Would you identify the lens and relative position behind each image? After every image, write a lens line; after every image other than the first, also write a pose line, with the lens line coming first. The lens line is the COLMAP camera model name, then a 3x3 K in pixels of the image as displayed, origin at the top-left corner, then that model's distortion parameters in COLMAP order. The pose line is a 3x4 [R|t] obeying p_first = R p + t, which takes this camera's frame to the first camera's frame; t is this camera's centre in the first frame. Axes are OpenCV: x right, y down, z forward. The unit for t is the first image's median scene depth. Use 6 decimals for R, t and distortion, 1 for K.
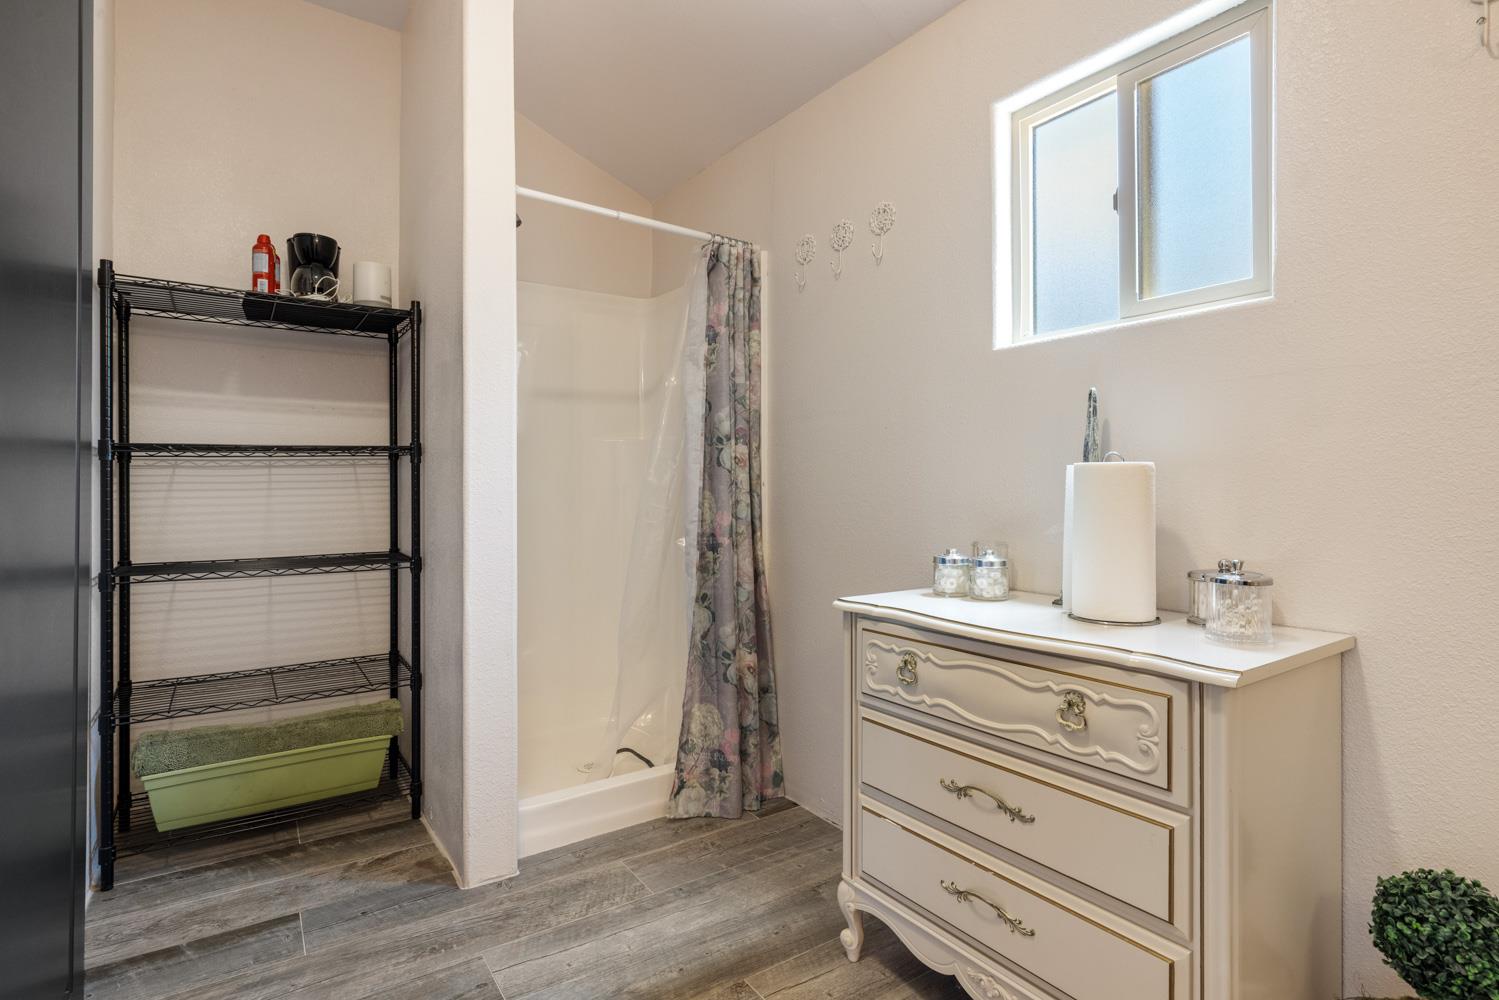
lens RADIAL K [[743.8, 0, 774.8], [0, 743.8, 483.1], [0, 0, 1]] dist [-0.002467, -0.000559]
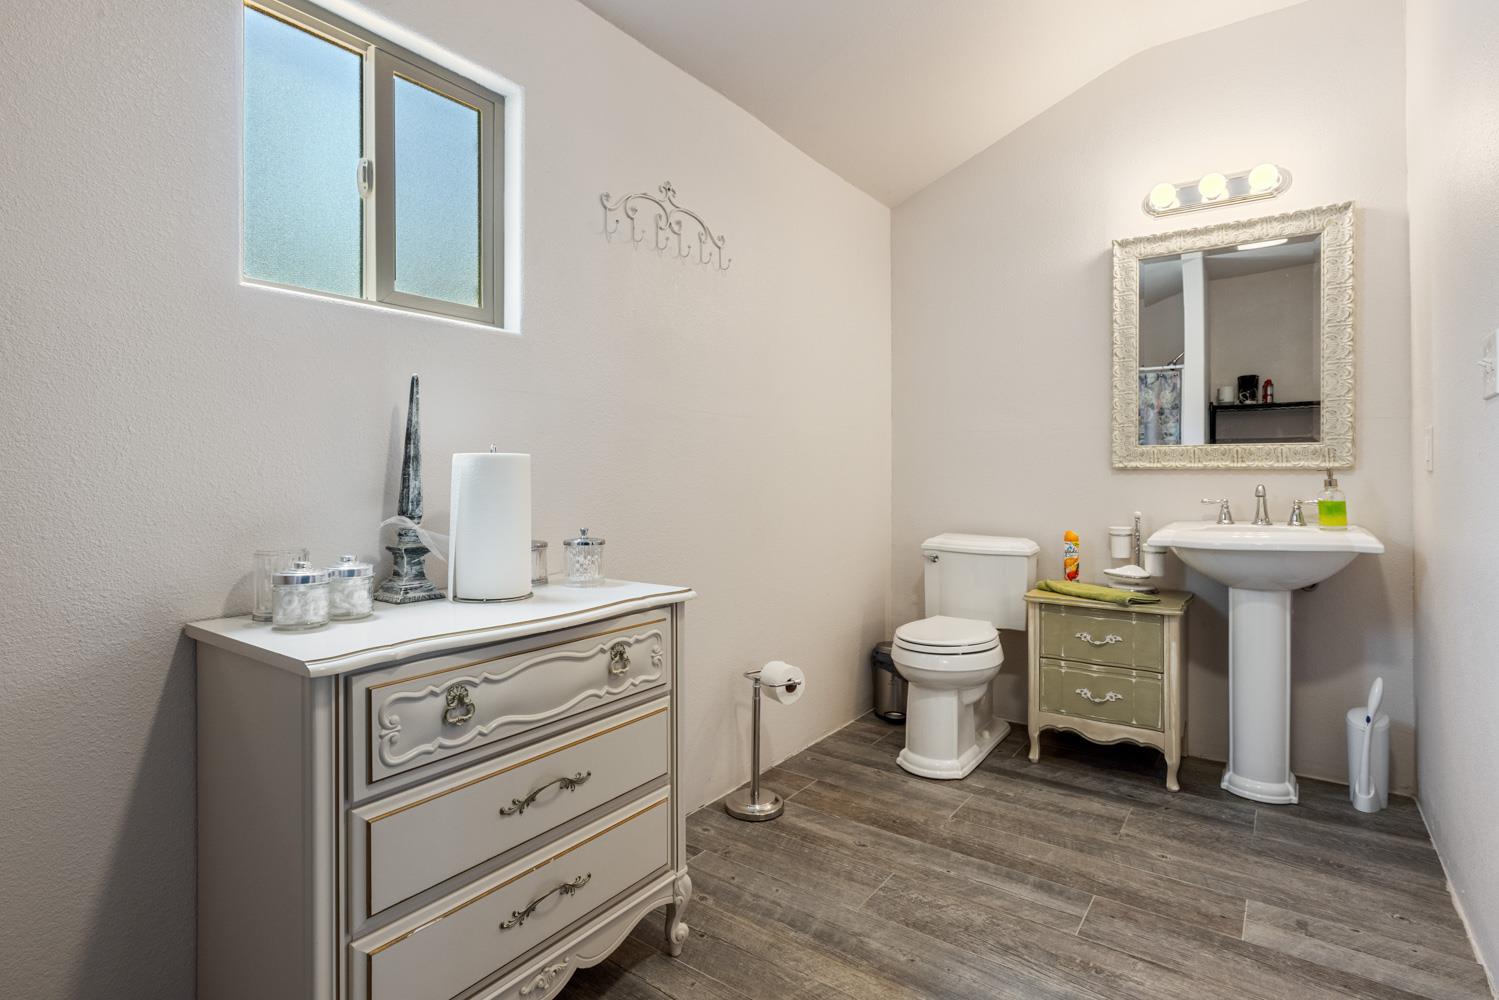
lens RADIAL K [[743.8, 0, 750.4], [0, 743.8, 491.0], [0, 0, 1]] dist [-0.002467, -0.000559]
pose [[-0.330249, -0.002784, 0.943890, -0.716018], [0.002198, 0.999991, 0.003719, 0.021320], [-0.943891, 0.003303, -0.330240, 1.035269]]
